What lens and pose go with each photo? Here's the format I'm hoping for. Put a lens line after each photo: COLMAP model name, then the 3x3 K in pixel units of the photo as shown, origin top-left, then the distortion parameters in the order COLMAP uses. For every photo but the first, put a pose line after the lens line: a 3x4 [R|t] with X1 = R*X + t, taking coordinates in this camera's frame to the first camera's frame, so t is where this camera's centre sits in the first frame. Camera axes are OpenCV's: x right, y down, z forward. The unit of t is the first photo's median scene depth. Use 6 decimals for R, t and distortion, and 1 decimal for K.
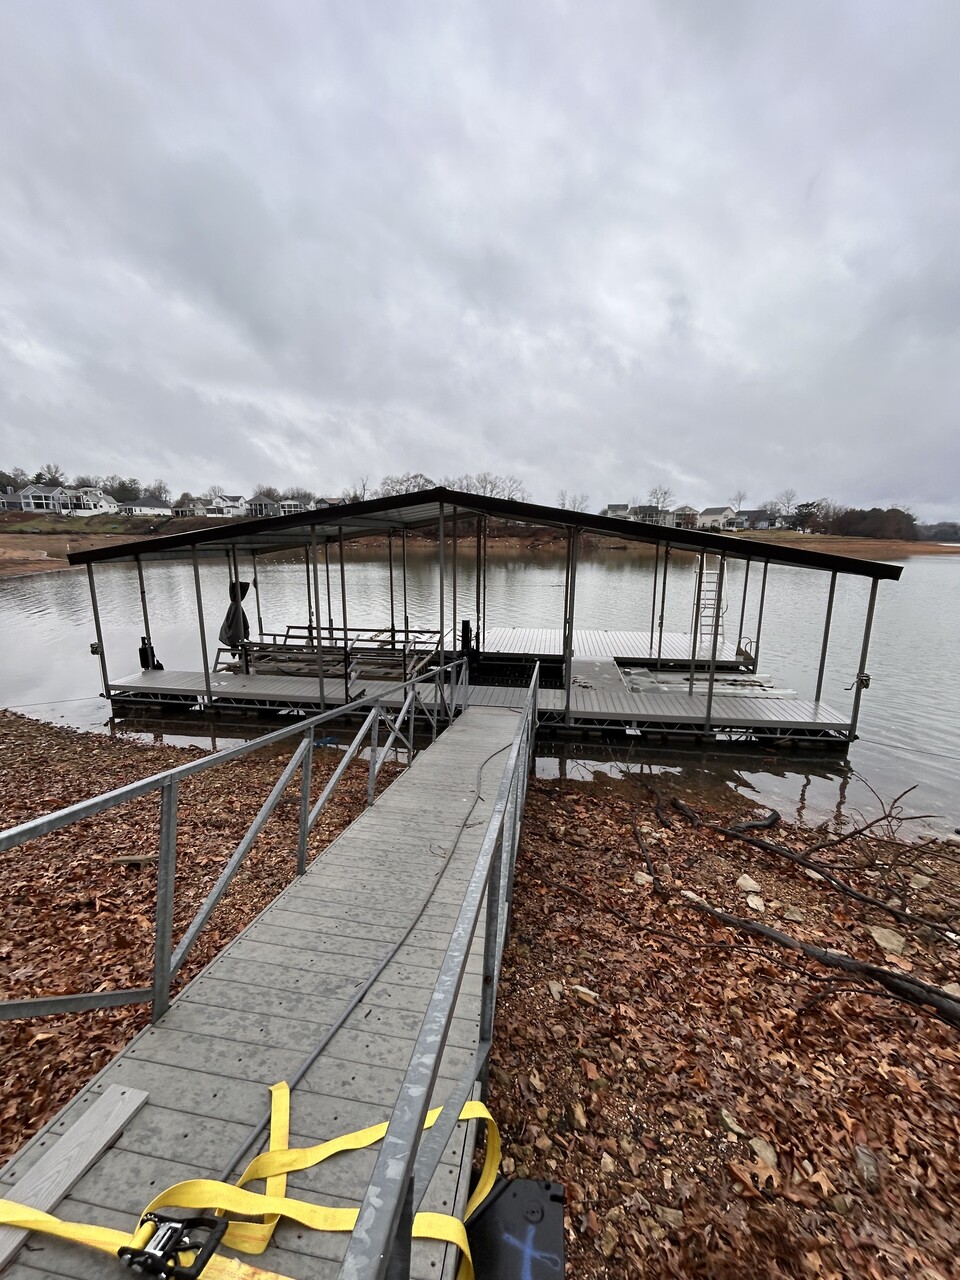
lens RADIAL K [[514.7, 0, 480.0], [0, 514.7, 640.0], [0, 0, 1]] dist [0.000156, -0.000015]
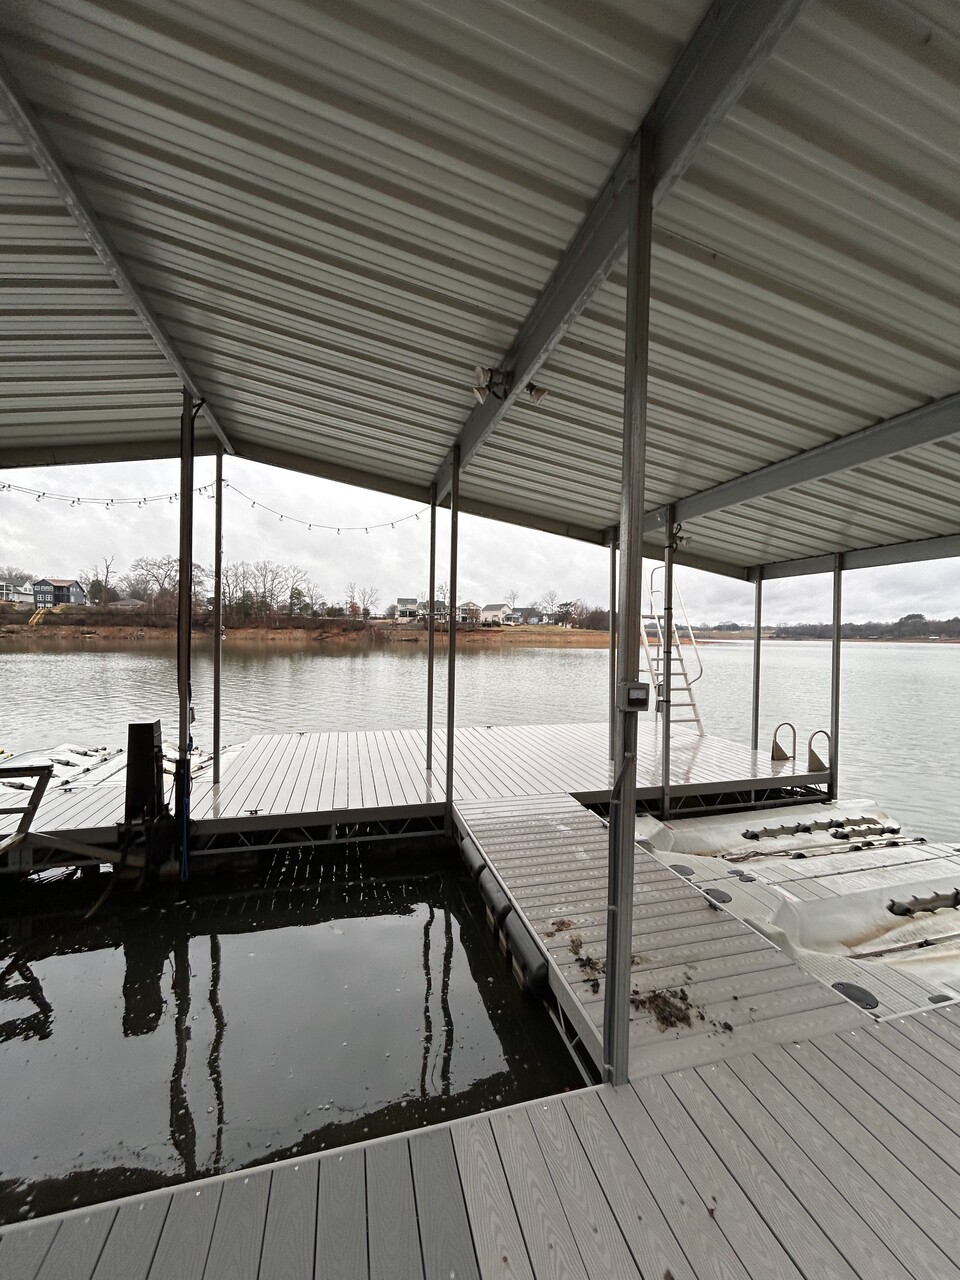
lens RADIAL K [[514.7, 0, 480.0], [0, 514.7, 640.0], [0, 0, 1]] dist [0.000156, -0.000015]
pose [[0.919988, 0.001809, 0.391943, 0.002755], [0.069934, 0.983185, -0.168691, -0.001486], [-0.385657, 0.182603, 0.904392, 0.043158]]
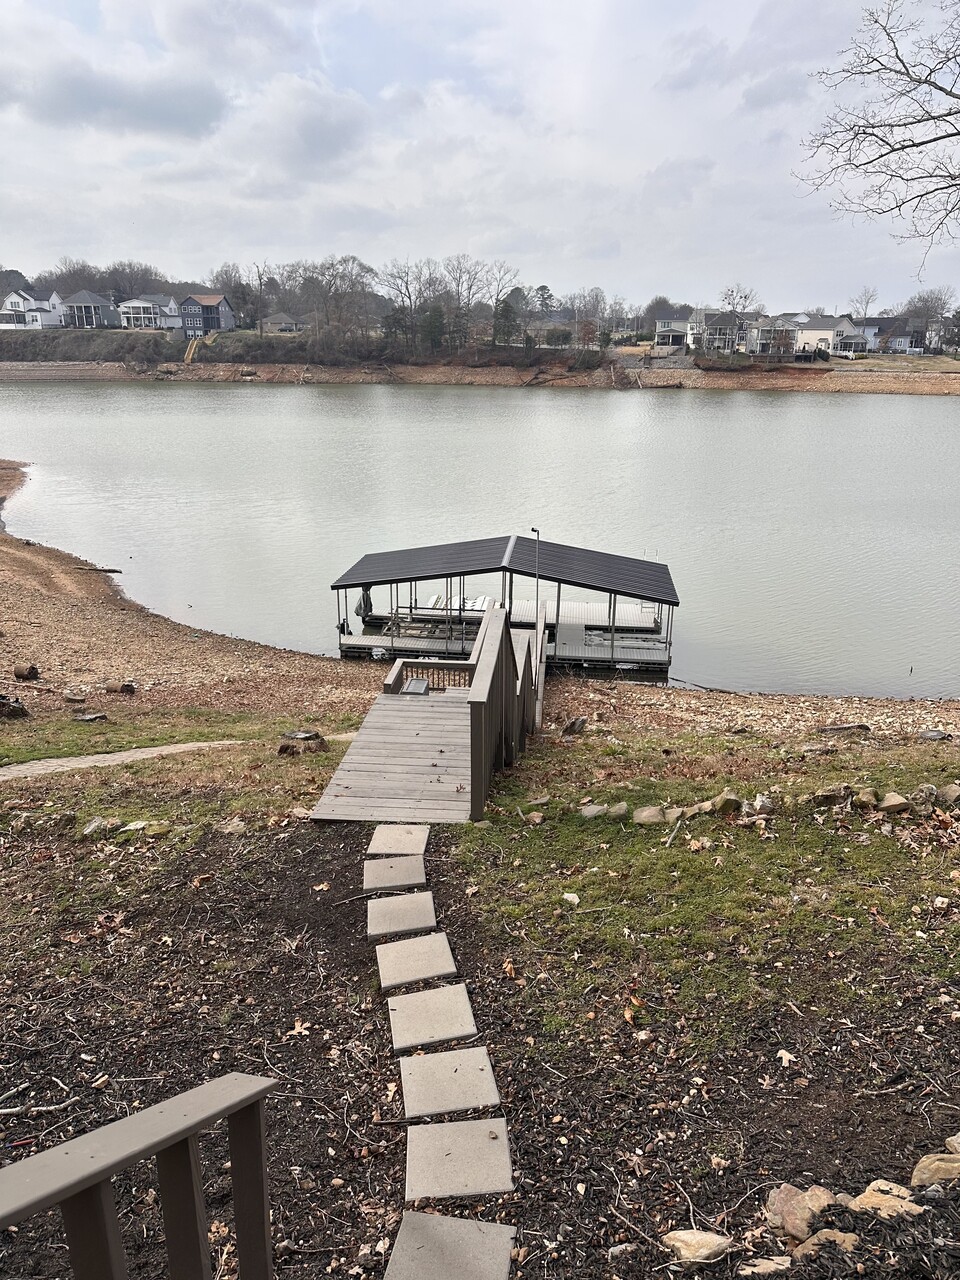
lens RADIAL K [[974.7, 0, 480.0], [0, 974.7, 640.0], [0, 0, 1]] dist [0.001138, 0.000403]
pose [[0.998890, -0.011770, 0.045604, -0.024679], [0.005264, 0.990107, 0.140219, -0.037265], [-0.046804, -0.139823, 0.989070, -0.224397]]
